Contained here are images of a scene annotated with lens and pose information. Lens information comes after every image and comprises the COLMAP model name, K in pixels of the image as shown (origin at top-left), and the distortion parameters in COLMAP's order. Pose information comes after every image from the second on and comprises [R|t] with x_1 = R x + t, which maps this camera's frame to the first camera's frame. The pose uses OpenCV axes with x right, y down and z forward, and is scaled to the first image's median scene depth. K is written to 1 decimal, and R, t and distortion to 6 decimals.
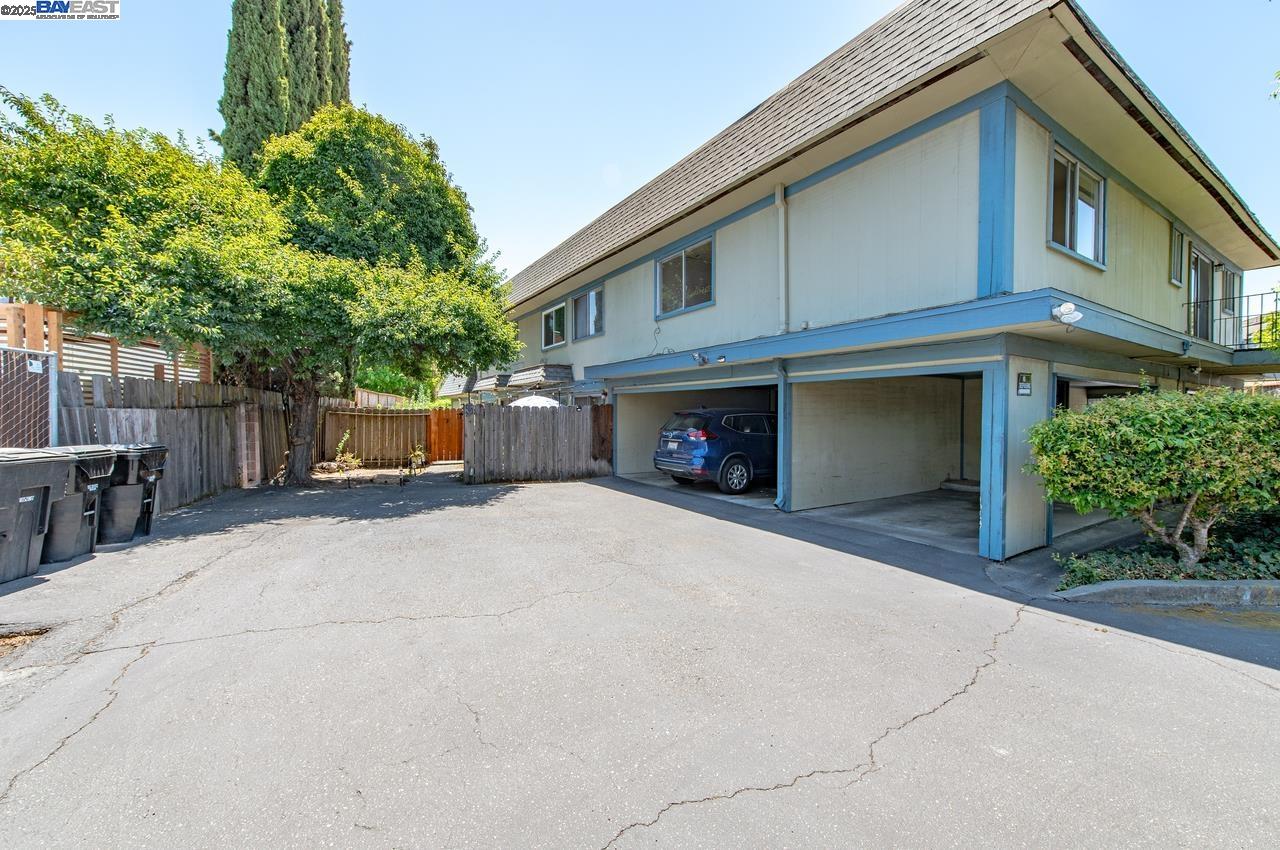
lens RADIAL K [[501.3, 0, 642.2], [0, 501.3, 426.3], [0, 0, 1]] dist [-0.000112, -0.000117]
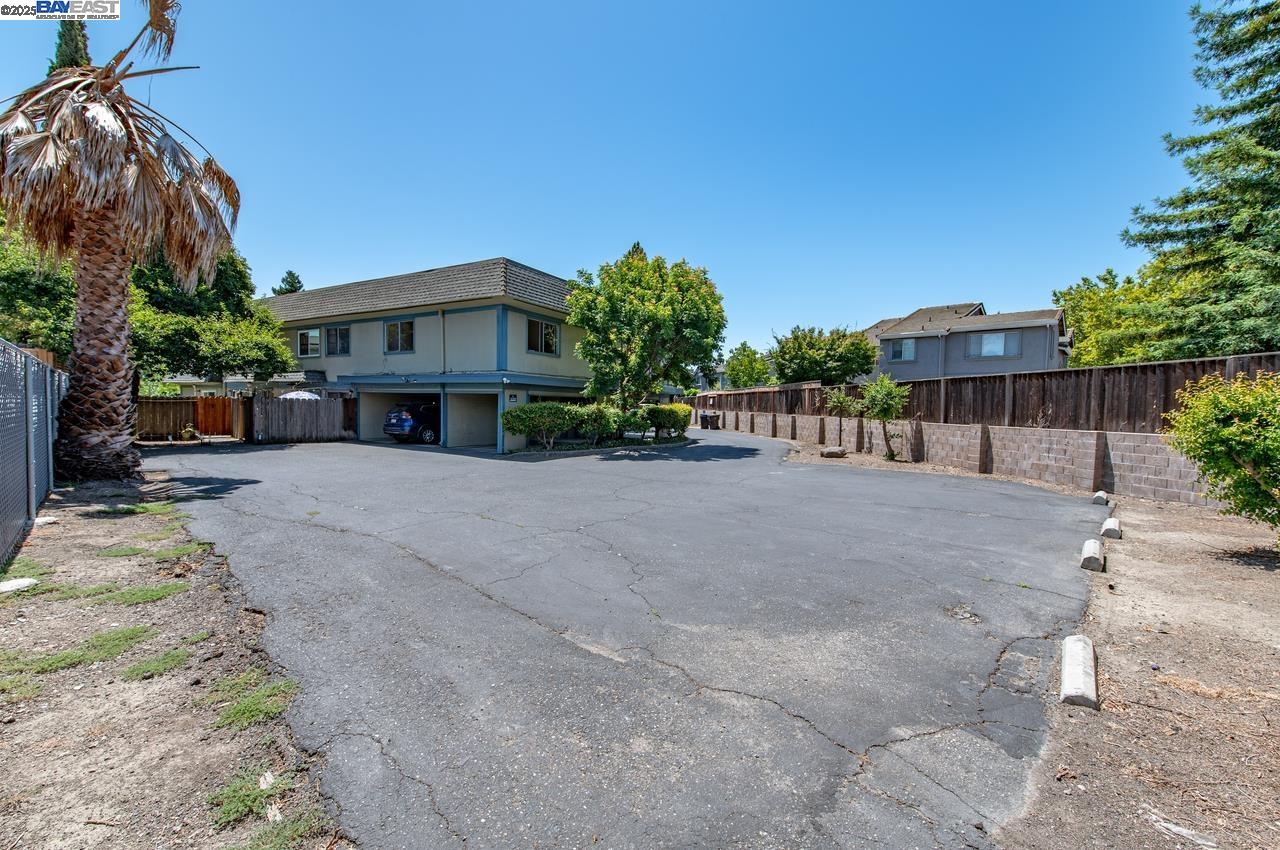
lens RADIAL K [[501.3, 0, 646.8], [0, 501.3, 427.2], [0, 0, 1]] dist [-0.000112, -0.000117]
pose [[0.884392, -0.005822, 0.466708, 0.020387], [-0.007490, 0.999616, 0.026663, 0.003386], [-0.466684, -0.027076, 0.884010, -1.160449]]
